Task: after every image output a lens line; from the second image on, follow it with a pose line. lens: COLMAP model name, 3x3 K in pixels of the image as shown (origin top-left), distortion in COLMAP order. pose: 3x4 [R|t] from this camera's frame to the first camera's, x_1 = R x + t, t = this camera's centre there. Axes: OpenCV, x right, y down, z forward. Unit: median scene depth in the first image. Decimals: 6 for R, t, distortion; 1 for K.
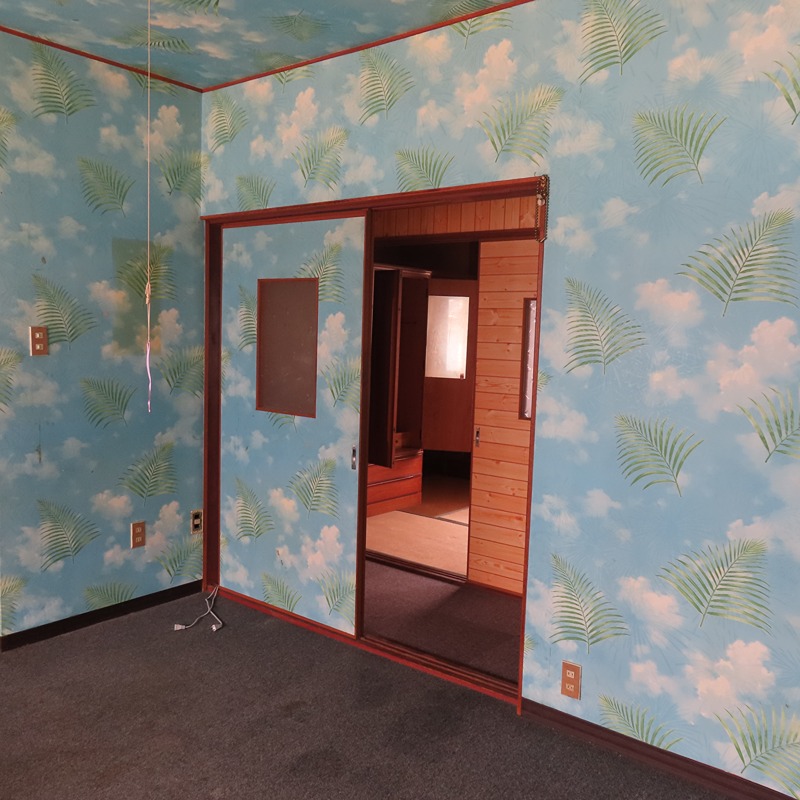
lens RADIAL K [[769.8, 0, 399.3], [0, 769.8, 400.0], [0, 0, 1]] dist [-0.009237, 0.000000]
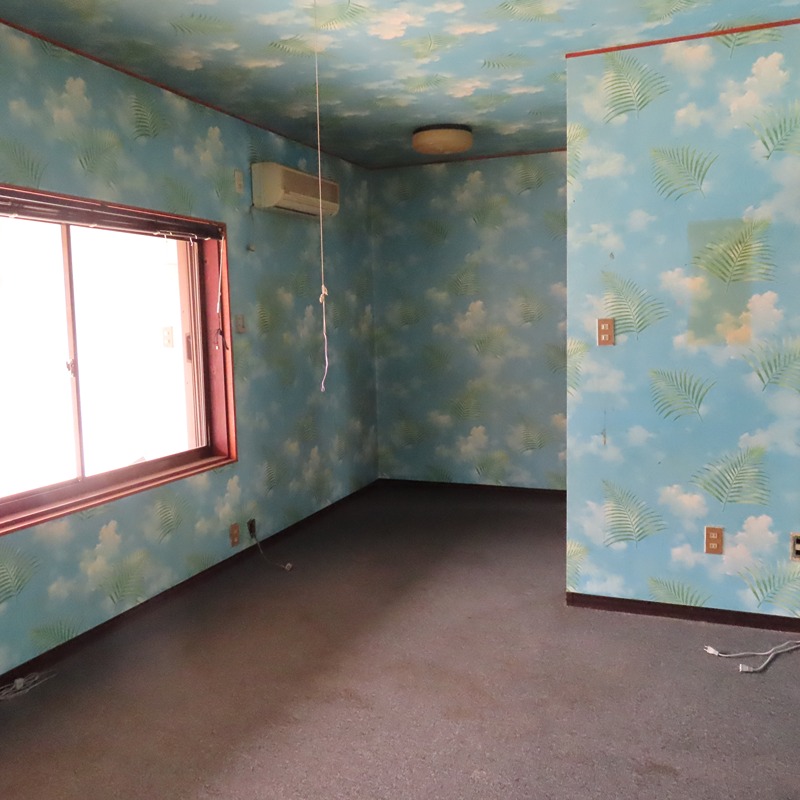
lens RADIAL K [[769.8, 0, 399.5], [0, 769.8, 399.8], [0, 0, 1]] dist [-0.009237, 0.000000]
pose [[0.272232, 0.068672, -0.959778, 0.469458], [-0.058578, 0.996783, 0.054705, -0.023404], [0.960447, 0.041330, 0.275379, 0.411956]]
